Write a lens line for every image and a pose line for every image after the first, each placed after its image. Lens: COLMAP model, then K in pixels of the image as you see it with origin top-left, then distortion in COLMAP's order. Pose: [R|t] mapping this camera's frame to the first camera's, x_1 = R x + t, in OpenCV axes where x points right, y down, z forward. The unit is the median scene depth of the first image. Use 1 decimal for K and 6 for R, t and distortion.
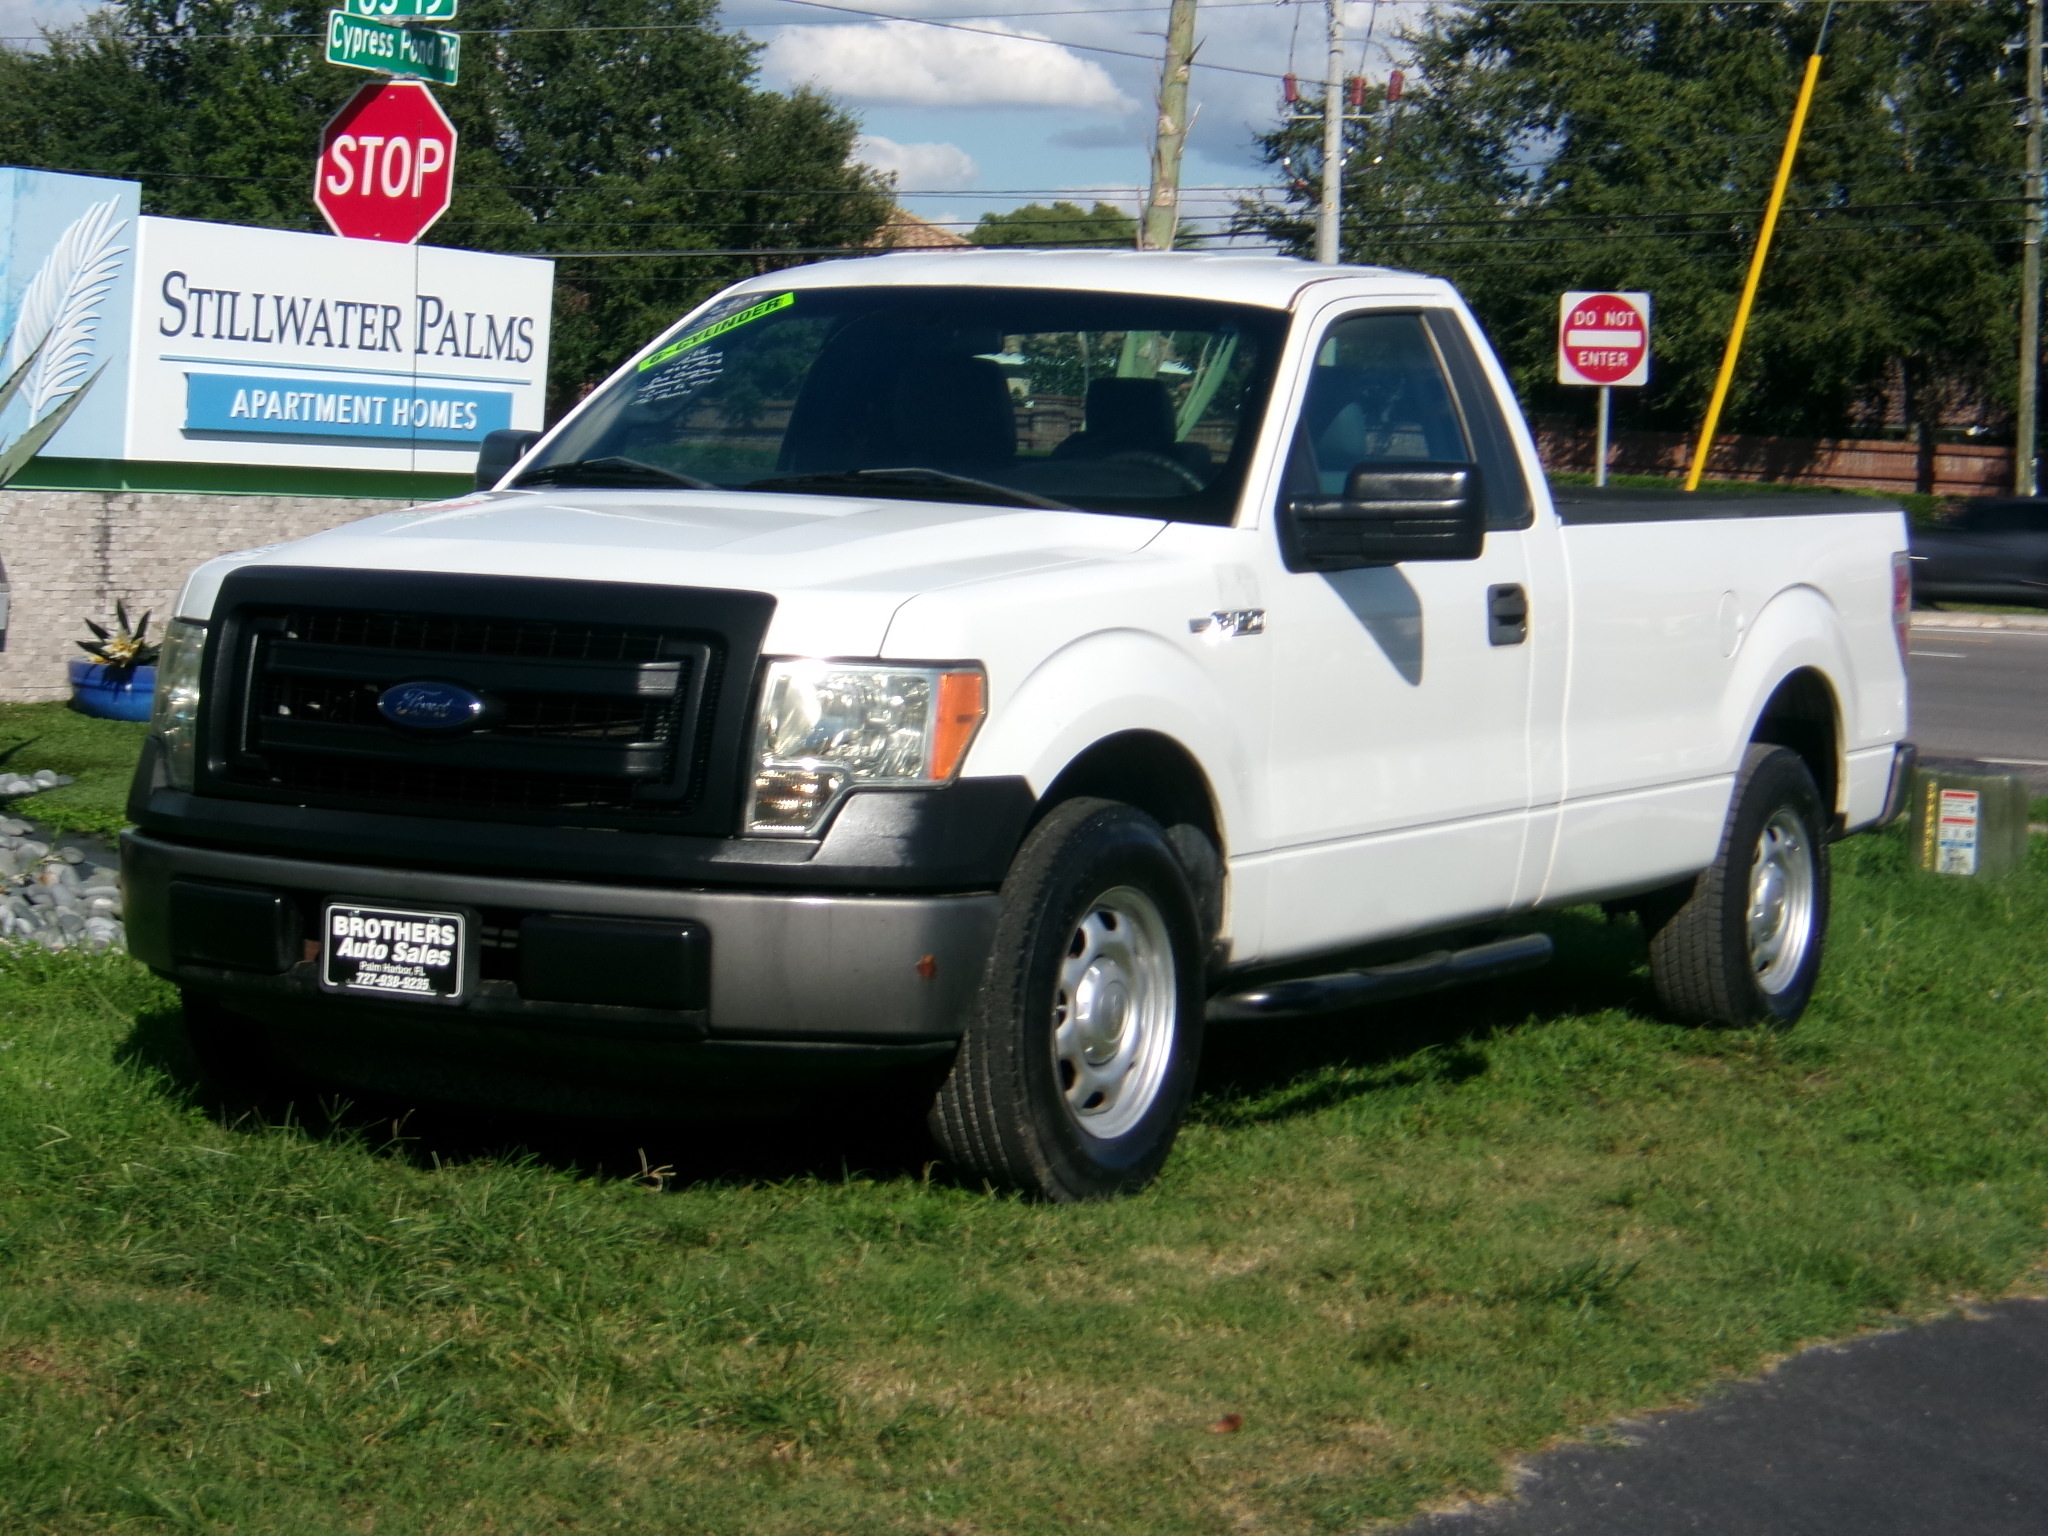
lens RADIAL K [[5219.7, 0, 1024.0], [0, 5219.7, 768.0], [0, 0, 1]] dist [-1.629897, 13.565325]
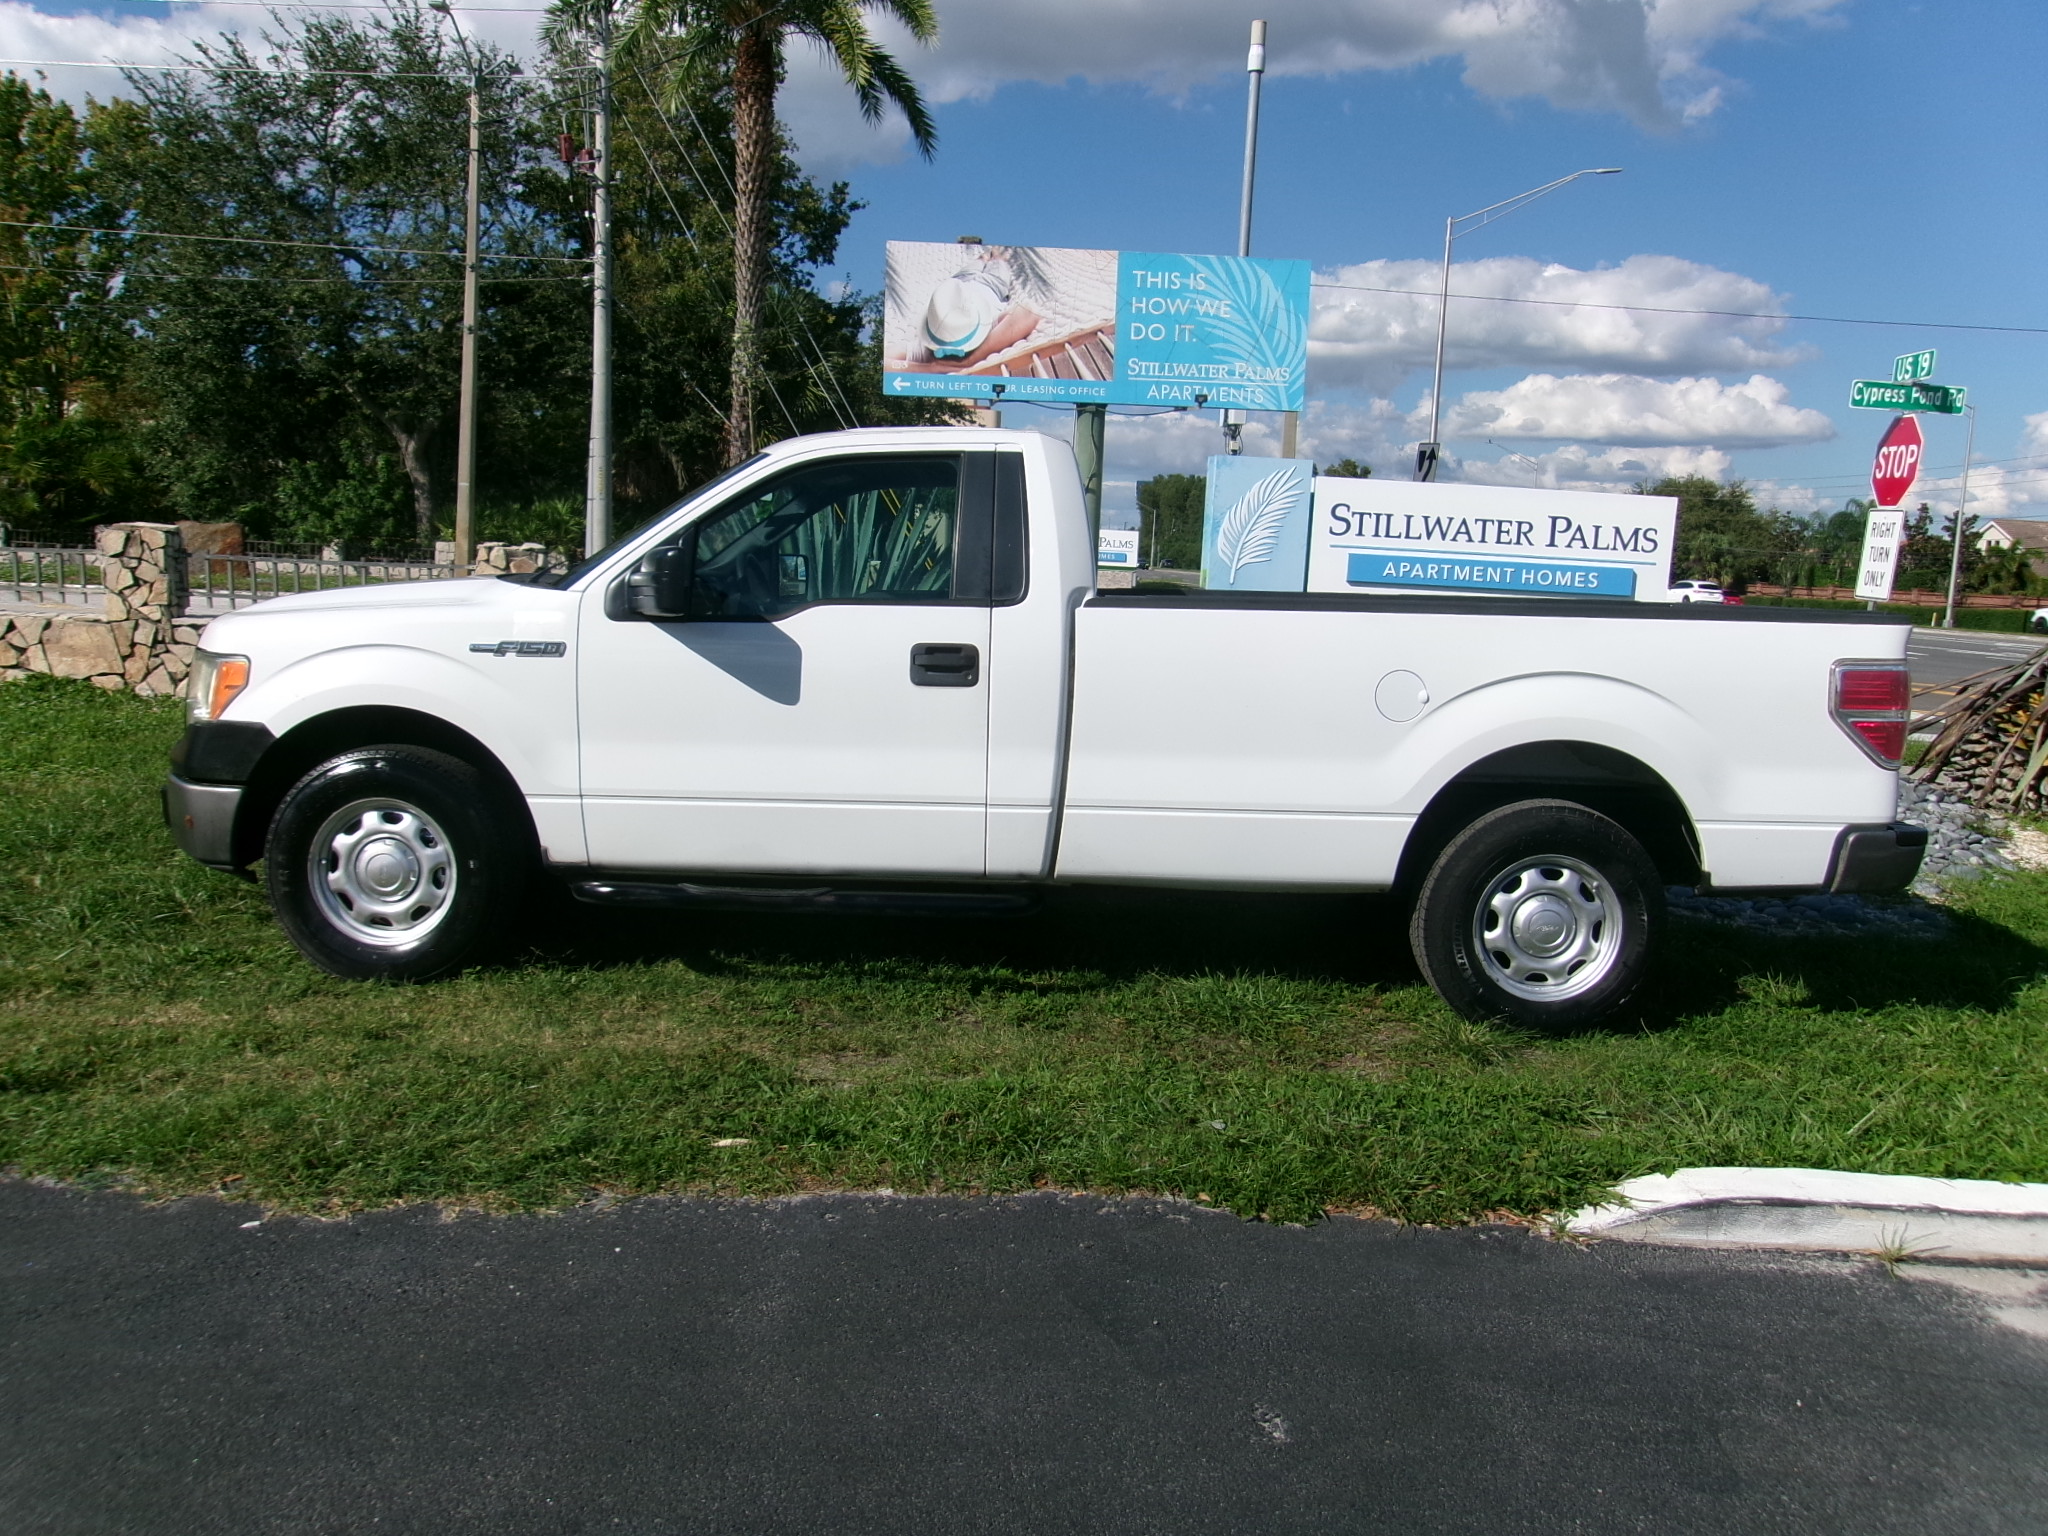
lens RADIAL K [[1499.4, 0, 1024.0], [0, 1499.4, 768.0], [0, 0, 1]] dist [-0.005427, -0.003686]
pose [[0.429872, 0.095230, -0.897854, 0.335879], [-0.075952, 0.994712, 0.069139, -0.022343], [0.899690, 0.038473, 0.434832, 0.597273]]
